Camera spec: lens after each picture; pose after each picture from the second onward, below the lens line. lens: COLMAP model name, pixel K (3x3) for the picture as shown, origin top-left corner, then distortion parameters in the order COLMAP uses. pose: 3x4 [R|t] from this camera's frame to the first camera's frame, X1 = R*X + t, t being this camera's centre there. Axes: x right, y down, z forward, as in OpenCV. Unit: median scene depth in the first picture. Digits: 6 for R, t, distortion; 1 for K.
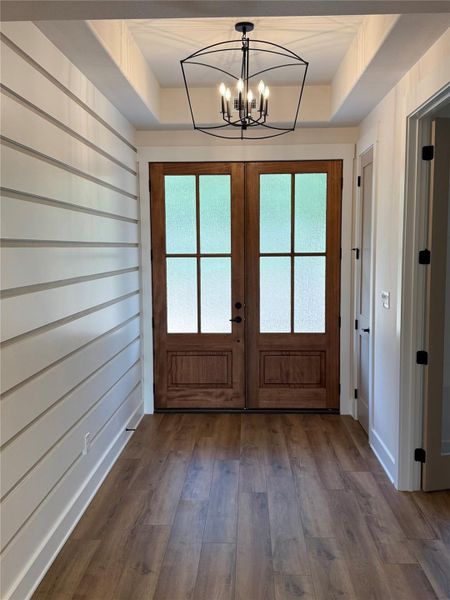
lens RADIAL K [[579.9, 0, 223.3], [0, 579.9, 299.1], [0, 0, 1]] dist [0.063350, 0.000000]
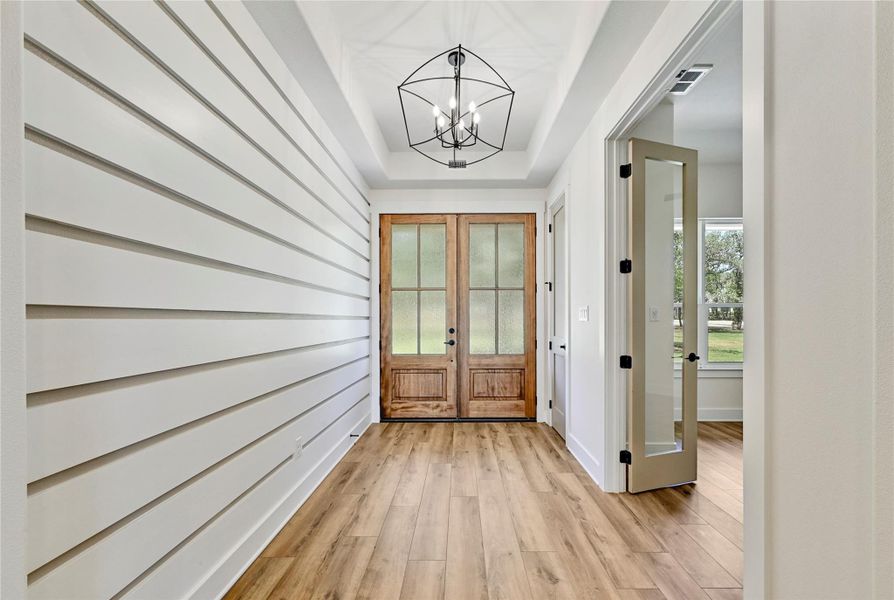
lens RADIAL K [[371.0, 0, 455.2], [0, 371.0, 324.2], [0, 0, 1]] dist [-0.008584, 0.000843]
pose [[0.999583, 0.003847, 0.028620, 0.014334], [-0.001630, 0.997023, -0.077082, 0.074473], [-0.028831, 0.077003, 0.996614, 0.305824]]
